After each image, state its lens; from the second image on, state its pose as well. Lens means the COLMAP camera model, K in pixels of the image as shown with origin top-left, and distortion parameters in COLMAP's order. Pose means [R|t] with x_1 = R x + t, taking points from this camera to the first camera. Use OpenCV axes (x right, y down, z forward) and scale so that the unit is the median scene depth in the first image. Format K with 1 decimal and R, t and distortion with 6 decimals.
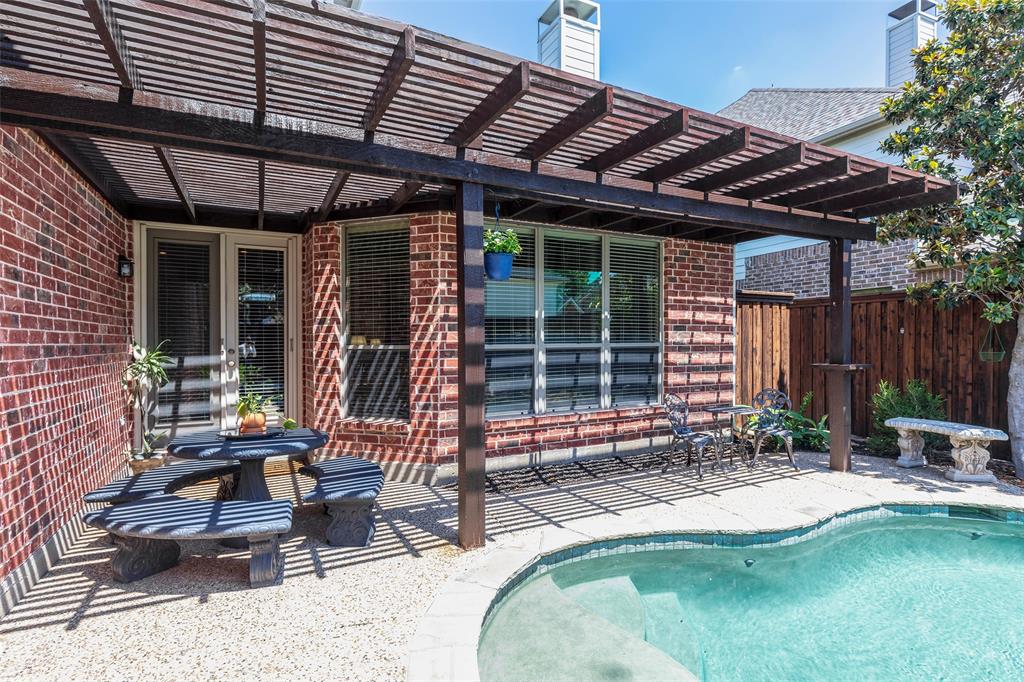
lens RADIAL K [[507.7, 0, 512.0], [0, 507.7, 341.0], [0, 0, 1]] dist [-0.000895, -0.000065]
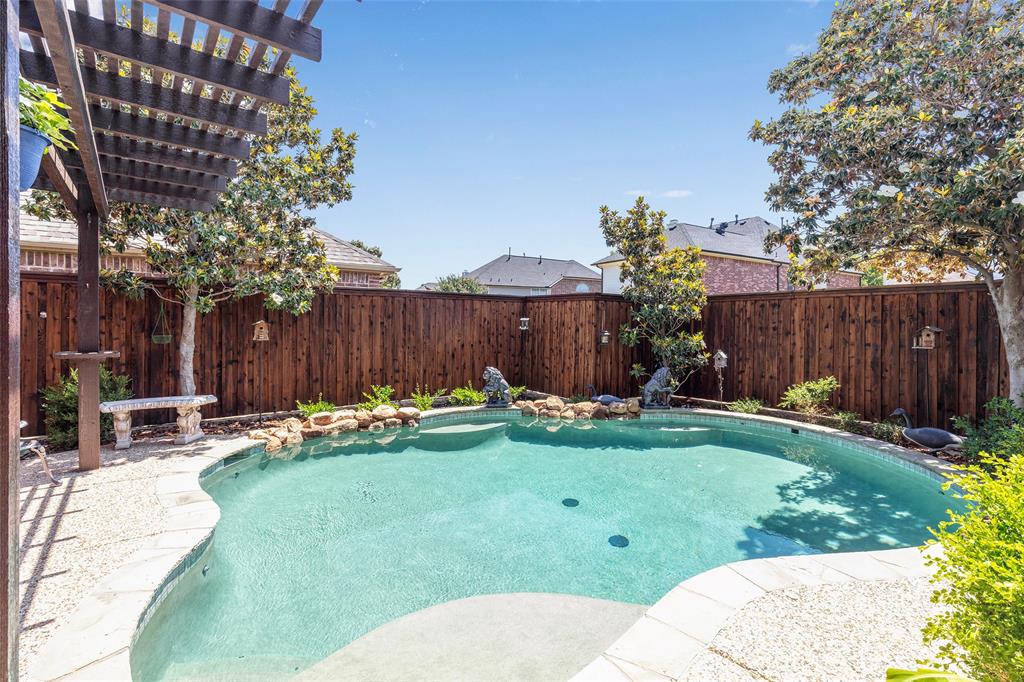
lens RADIAL K [[465.6, 0, 510.5], [0, 465.6, 327.7], [0, 0, 1]] dist [0.000902, -0.000389]
pose [[-0.204750, -0.003646, 0.978807, -0.371552], [-0.003302, 0.999990, 0.003034, -0.003038], [-0.978809, -0.002611, -0.204760, 0.503506]]
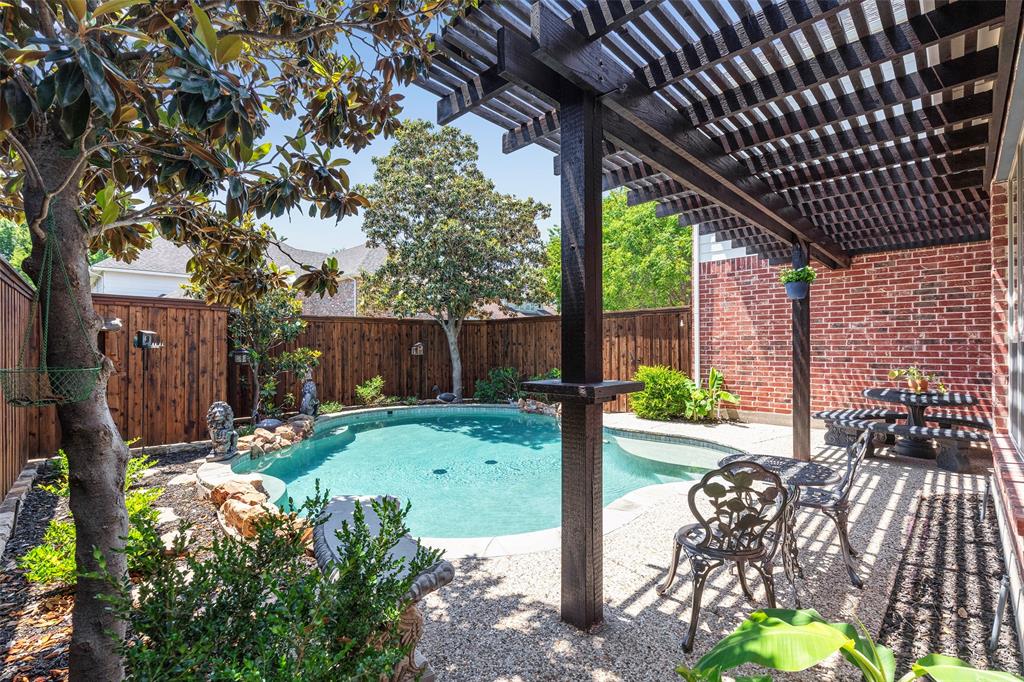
lens RADIAL K [[453.5, 0, 541.9], [0, 453.5, 343.5], [0, 0, 1]] dist [0.000960, 0.000079]
pose [[-0.937973, 0.006658, -0.346645, 0.928741], [0.008567, 0.999955, -0.003976, 0.011470], [0.346603, -0.006699, -0.937988, 1.571954]]
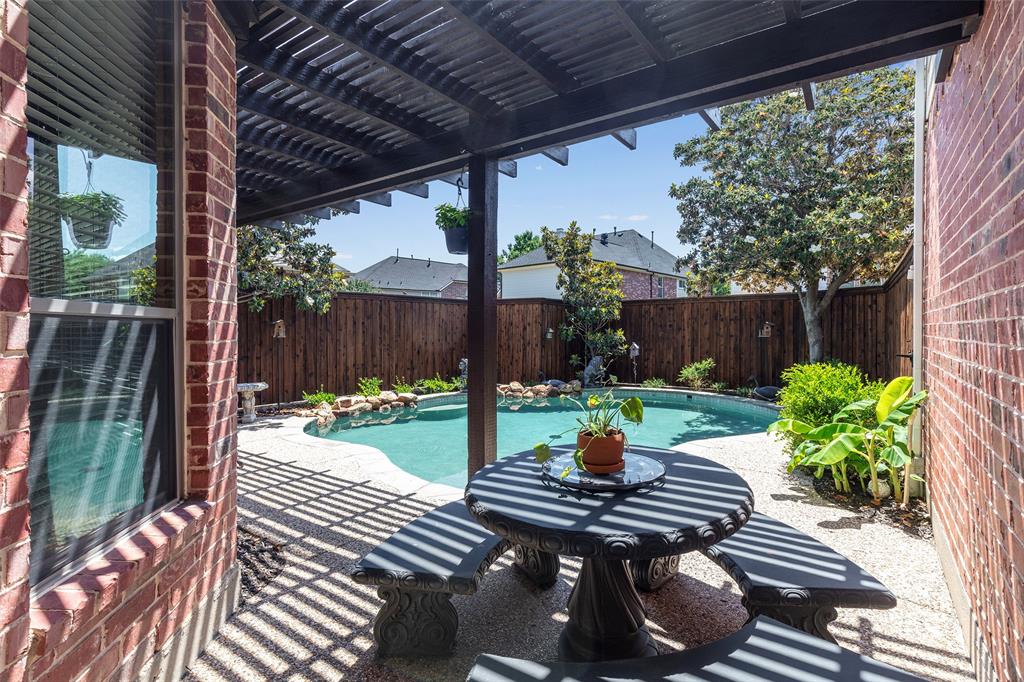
lens RADIAL K [[497.7, 0, 512.0], [0, 497.7, 341.0], [0, 0, 1]] dist [0.001592, 0.000043]
pose [[-0.459189, -0.012269, 0.888254, -0.726236], [0.006507, 0.999831, 0.017175, 0.031066], [-0.888315, 0.013667, -0.459032, 1.041799]]
